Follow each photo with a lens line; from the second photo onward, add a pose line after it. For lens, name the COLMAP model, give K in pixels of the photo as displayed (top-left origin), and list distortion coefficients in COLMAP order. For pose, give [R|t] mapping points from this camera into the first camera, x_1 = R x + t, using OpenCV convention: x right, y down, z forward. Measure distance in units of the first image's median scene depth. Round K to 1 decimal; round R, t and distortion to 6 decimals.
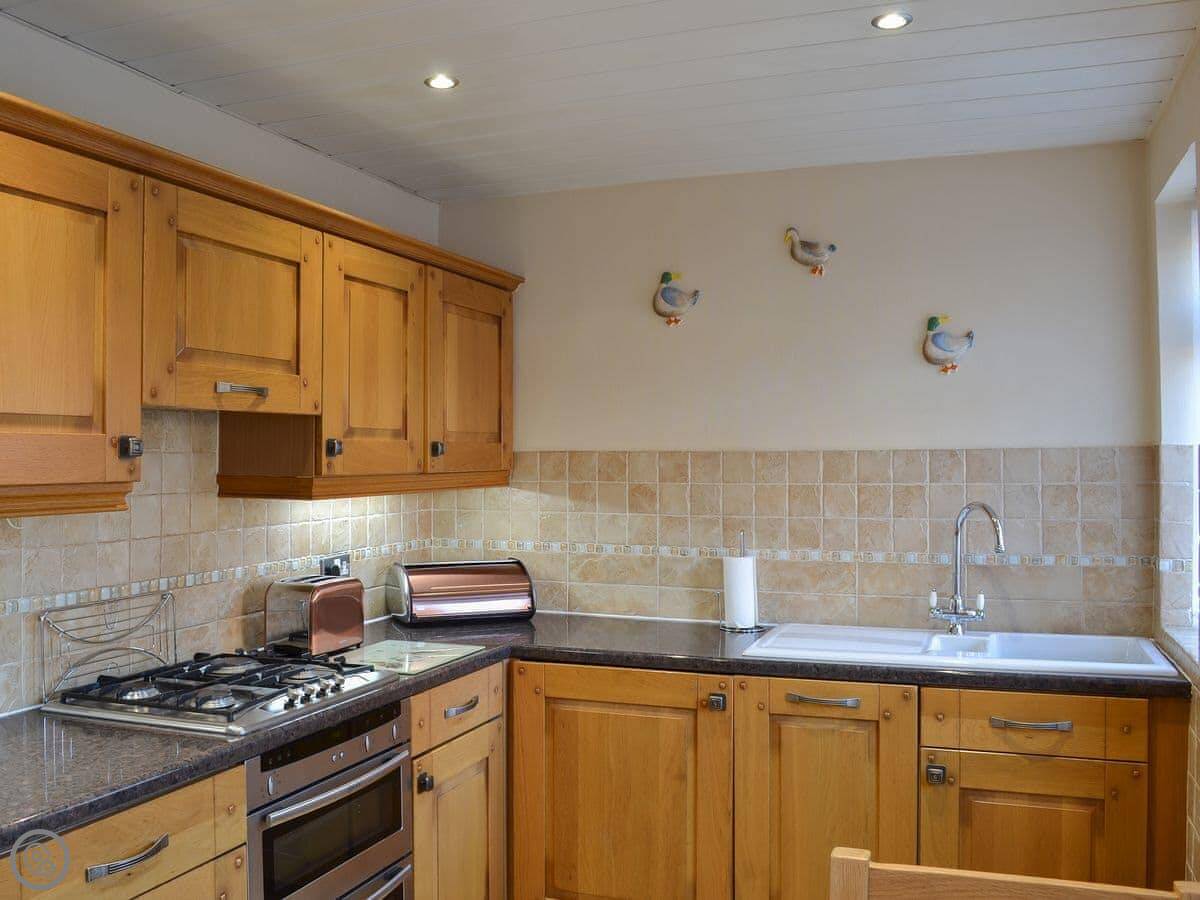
lens RADIAL K [[1201.8, 0, 600.0], [0, 1201.8, 450.0], [0, 0, 1]] dist [-0.095379, 0.004047]
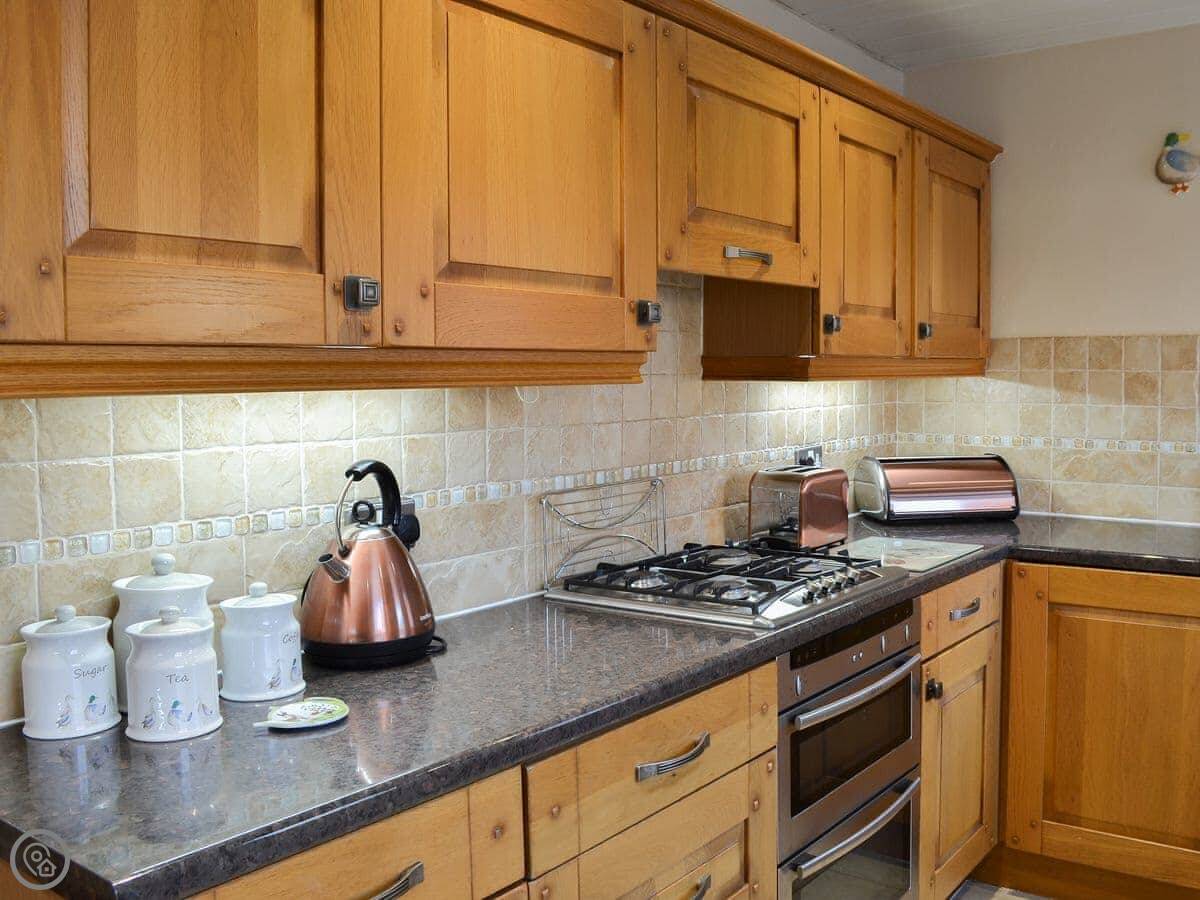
lens RADIAL K [[1124.0, 0, 600.1], [0, 1124.0, 465.4], [0, 0, 1]] dist [-0.090337, 0.001301]
pose [[0.968027, 0.010446, -0.250630, -0.180611], [0.006780, 0.997678, 0.067771, 0.047476], [0.250756, -0.067303, 0.965708, 0.122159]]
